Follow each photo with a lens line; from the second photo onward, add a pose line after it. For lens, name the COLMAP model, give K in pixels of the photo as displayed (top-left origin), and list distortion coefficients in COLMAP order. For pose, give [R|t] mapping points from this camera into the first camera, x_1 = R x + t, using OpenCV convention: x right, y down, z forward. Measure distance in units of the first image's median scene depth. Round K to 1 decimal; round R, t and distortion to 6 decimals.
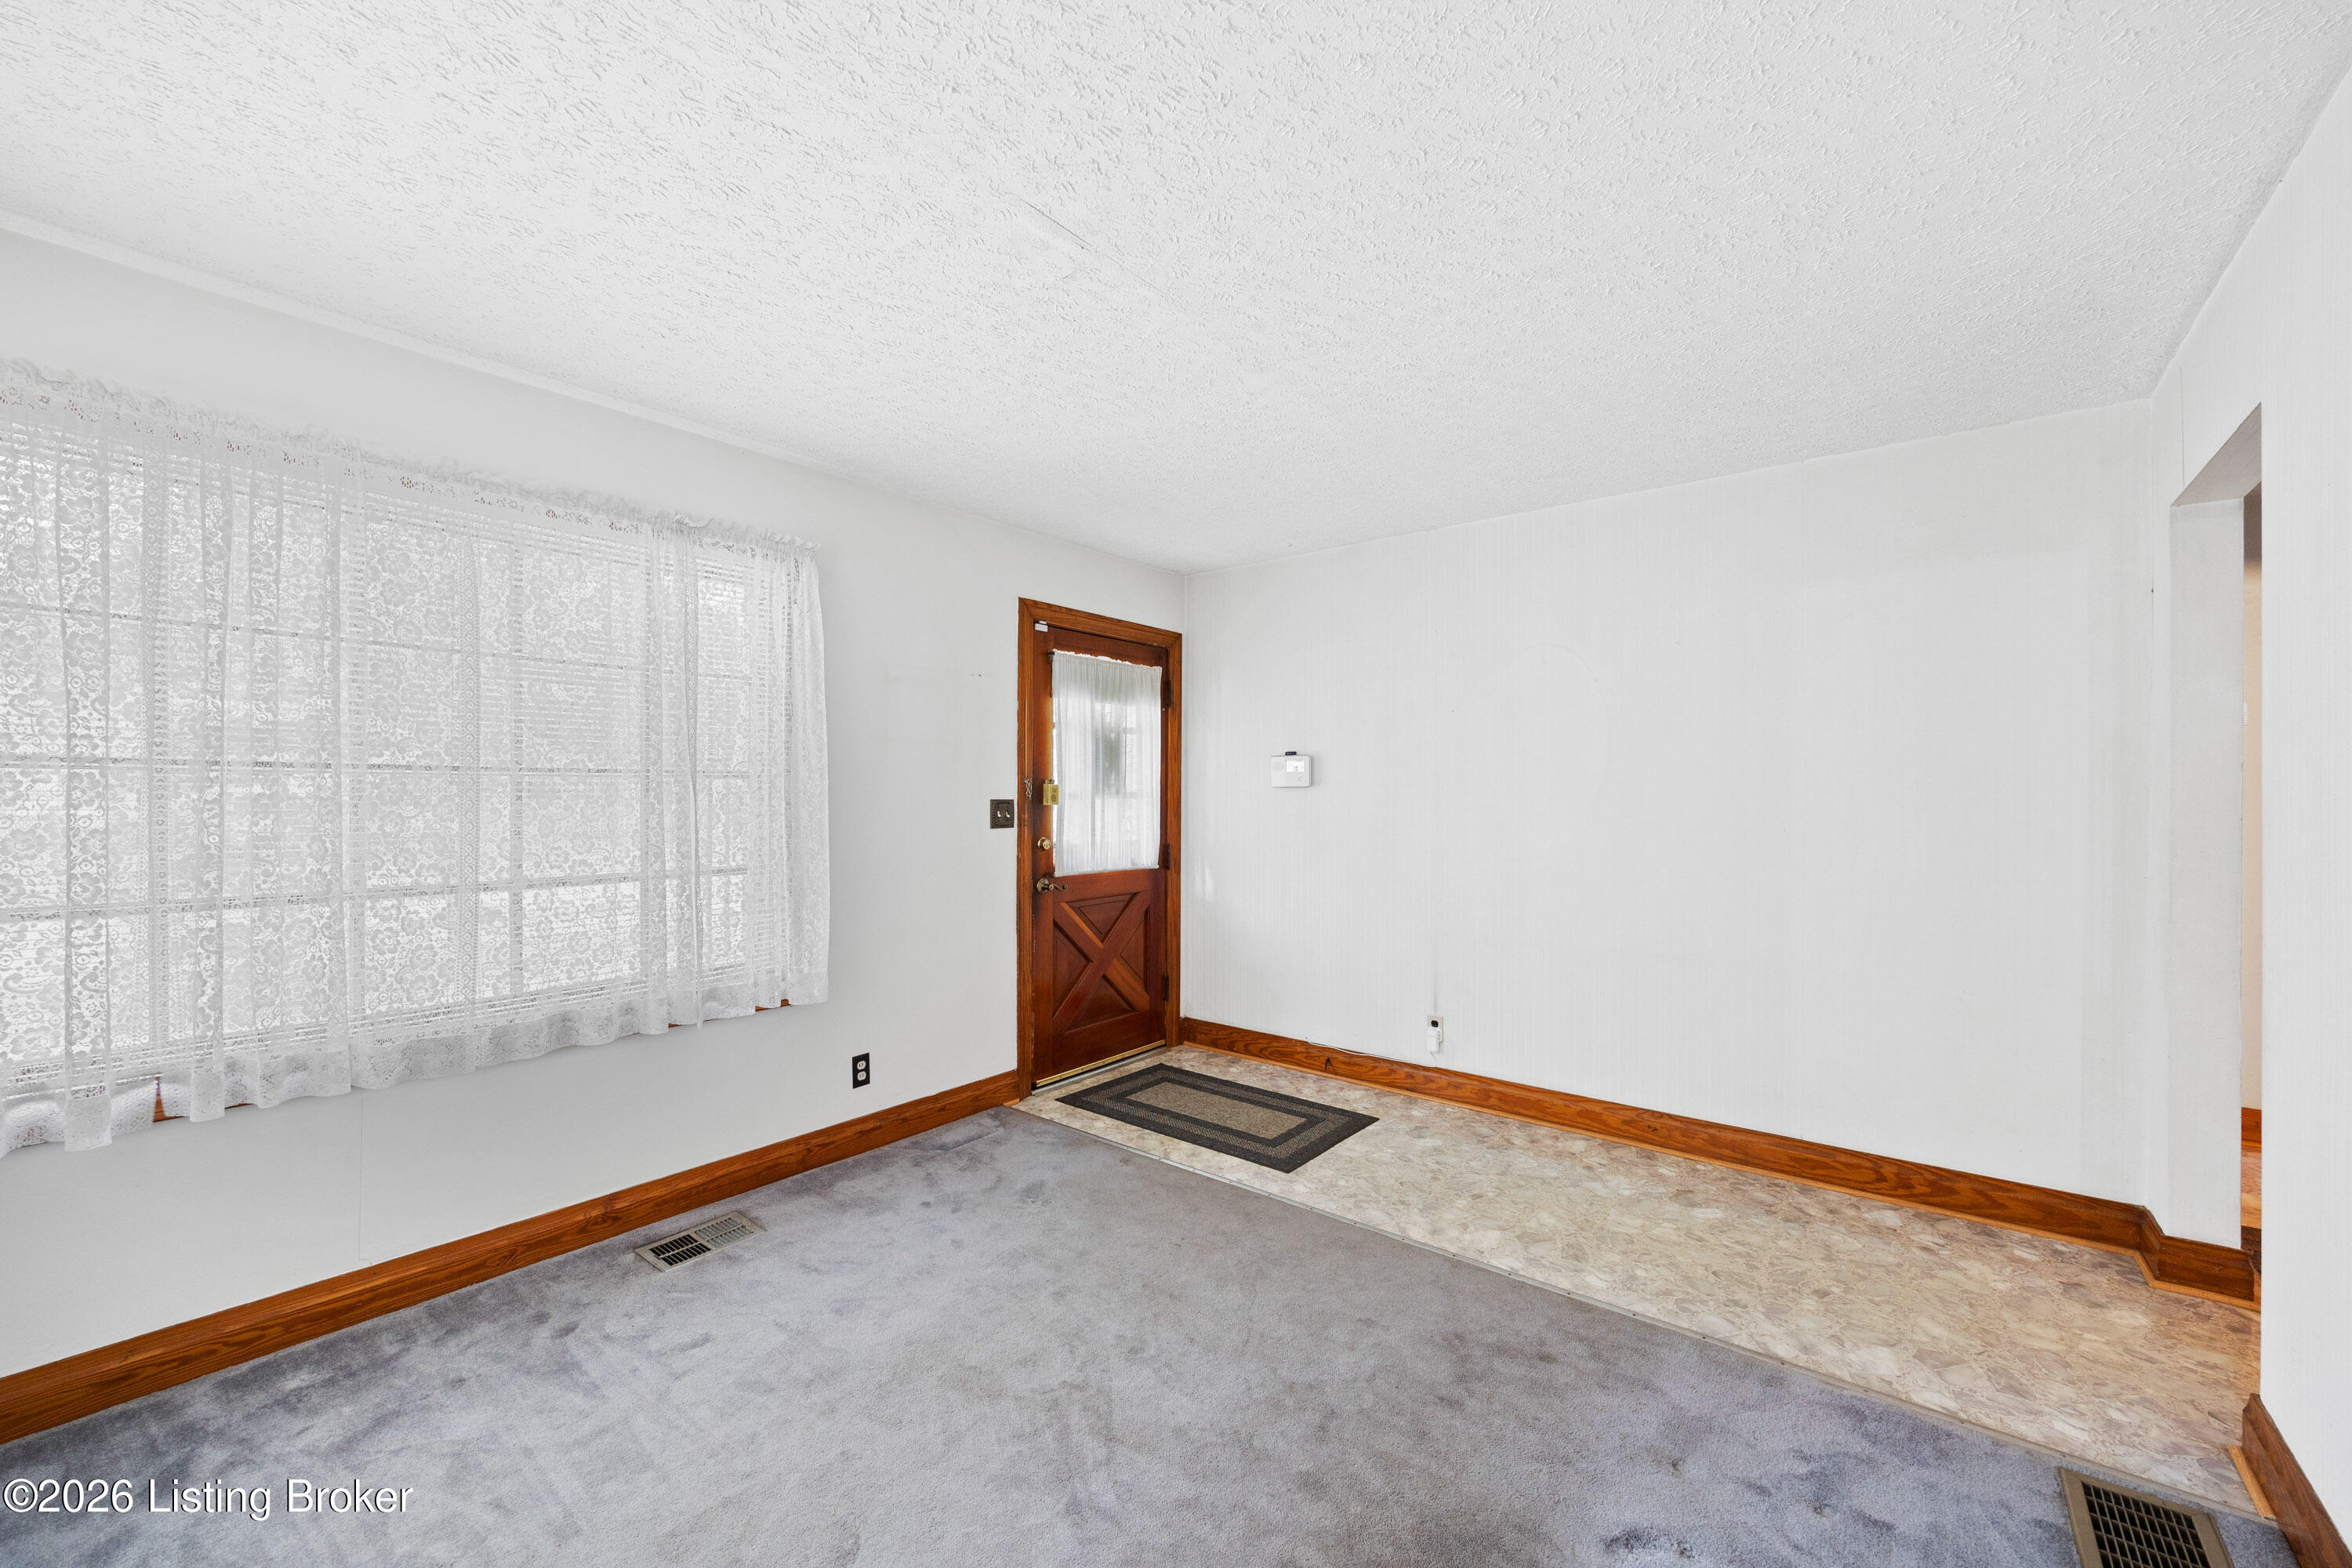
lens RADIAL K [[910.0, 0, 1176.0], [0, 910.0, 784.0], [0, 0, 1]] dist [0.000224, -0.000063]
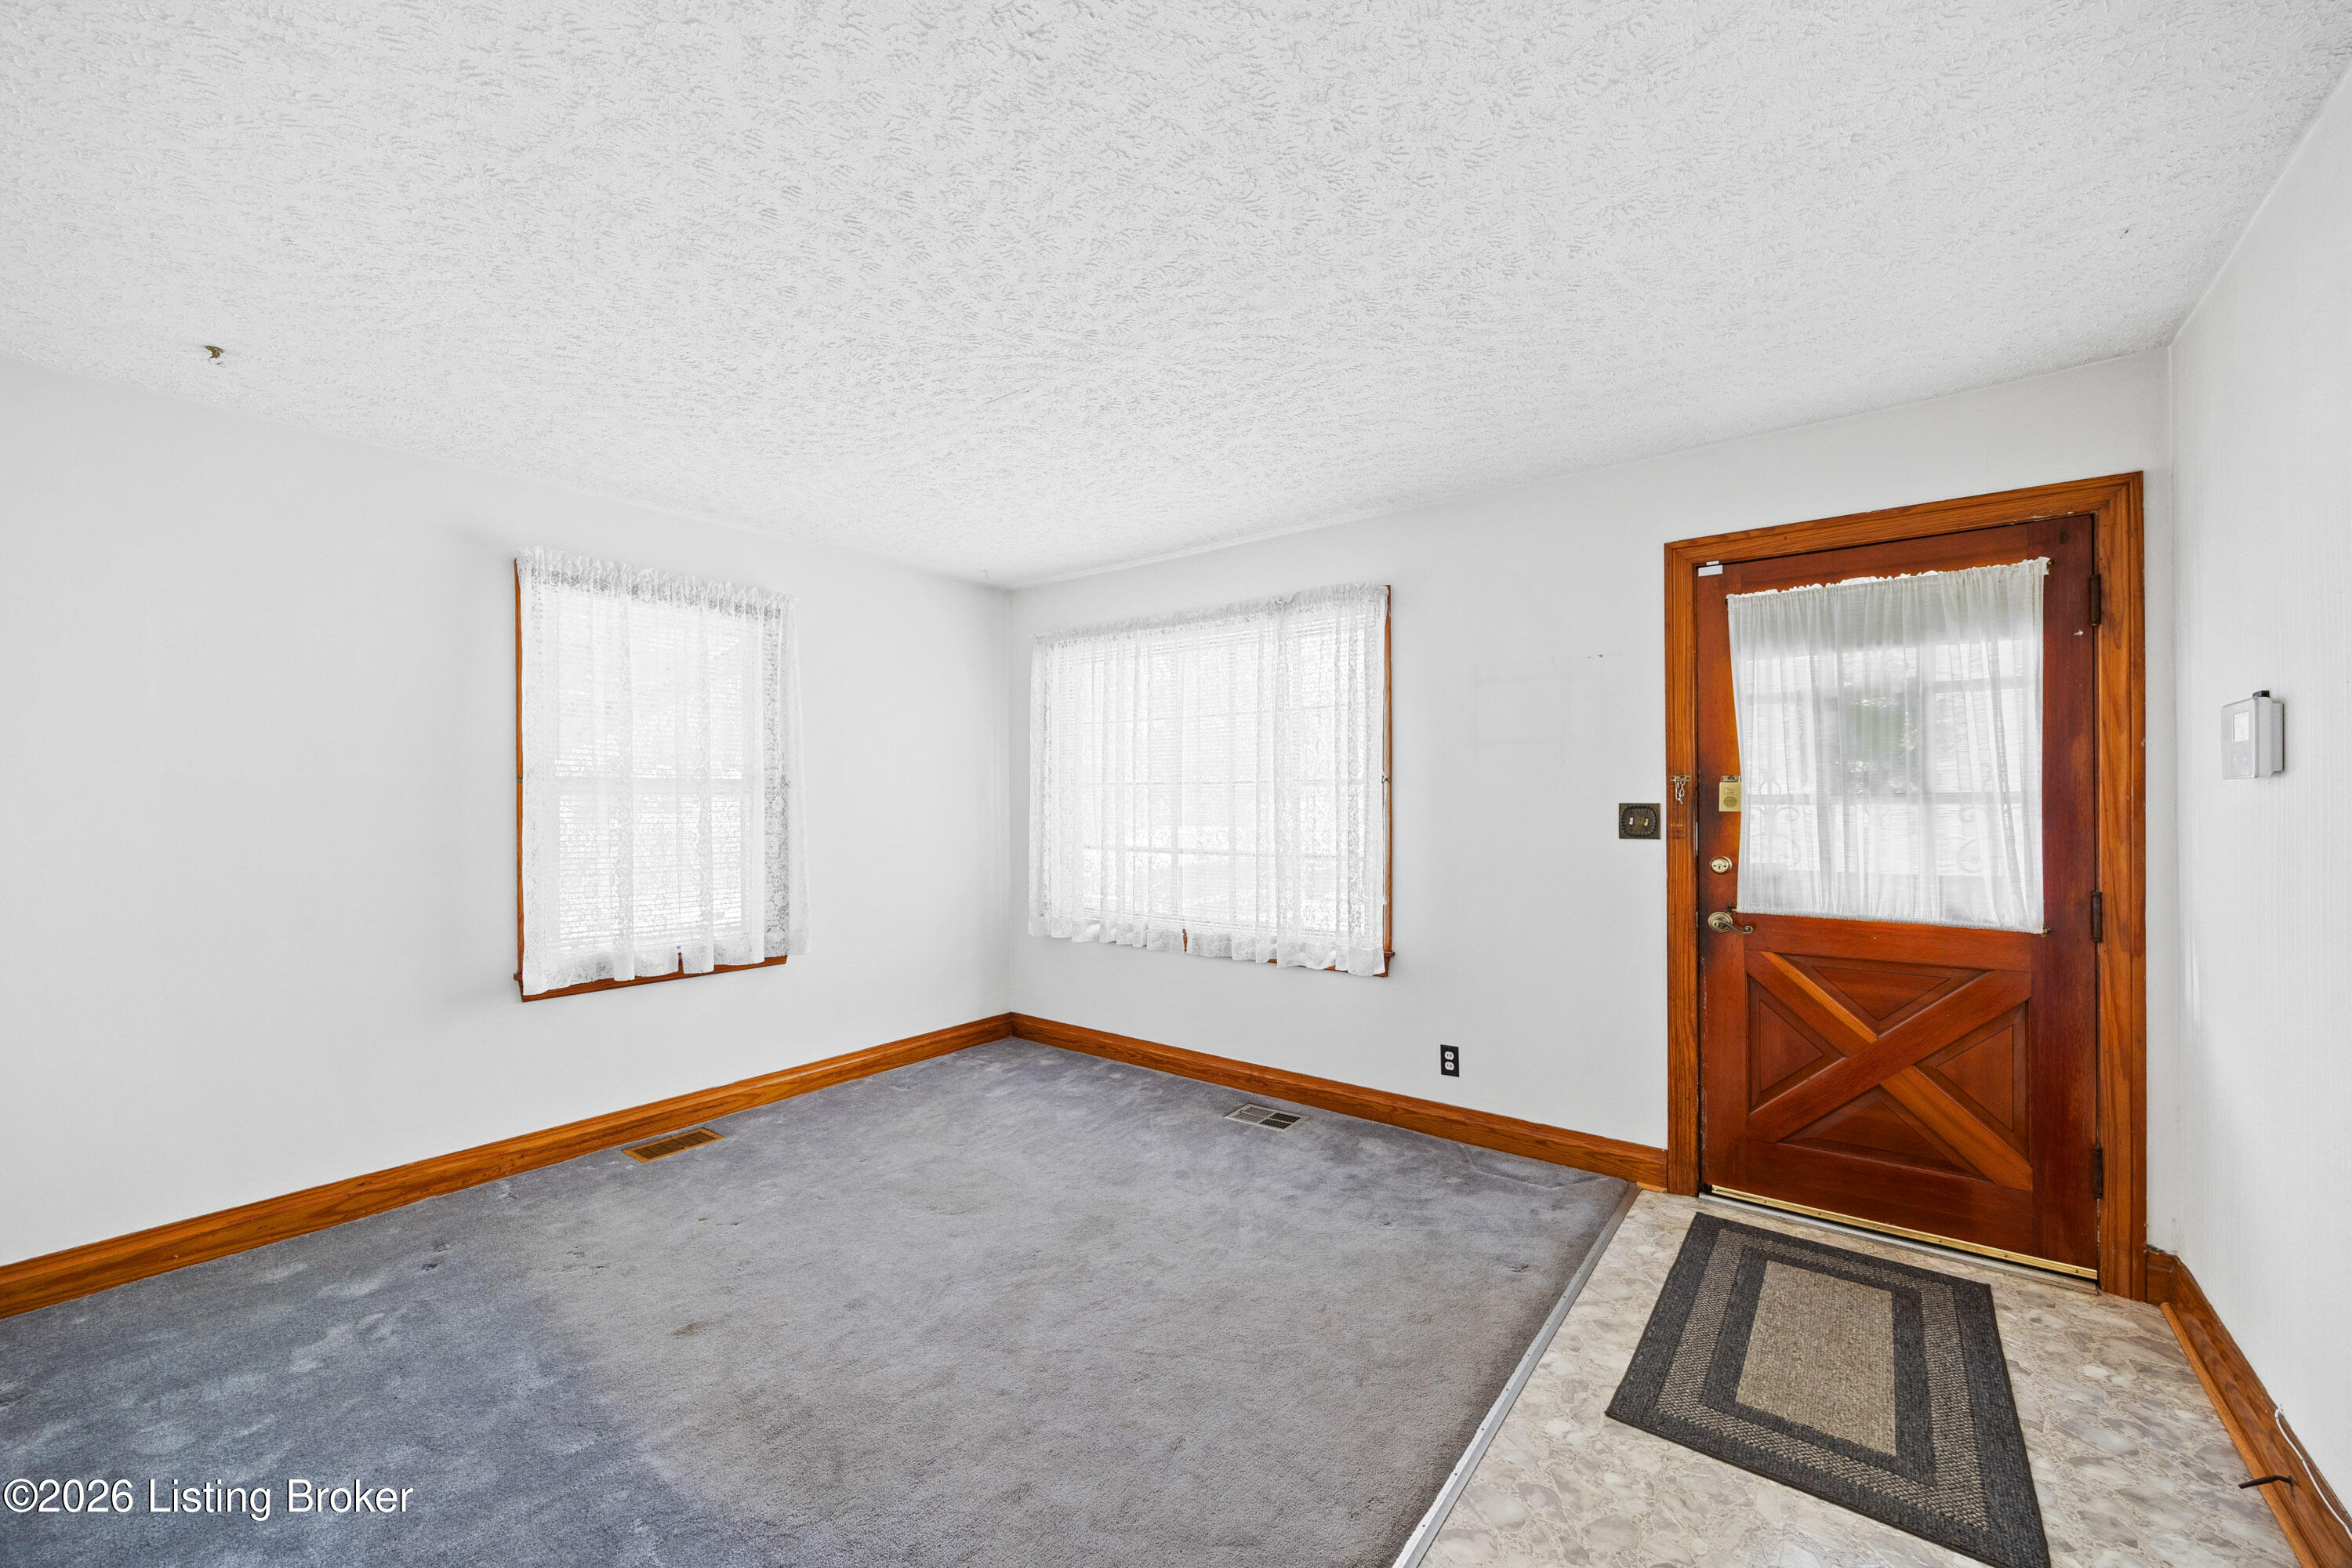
lens RADIAL K [[910.0, 0, 1176.0], [0, 910.0, 784.0], [0, 0, 1]] dist [0.000224, -0.000063]
pose [[0.022833, -0.011873, -0.999669, 0.595484], [0.016543, 0.999797, -0.011496, 0.002227], [0.999602, -0.016275, 0.023025, 0.566502]]
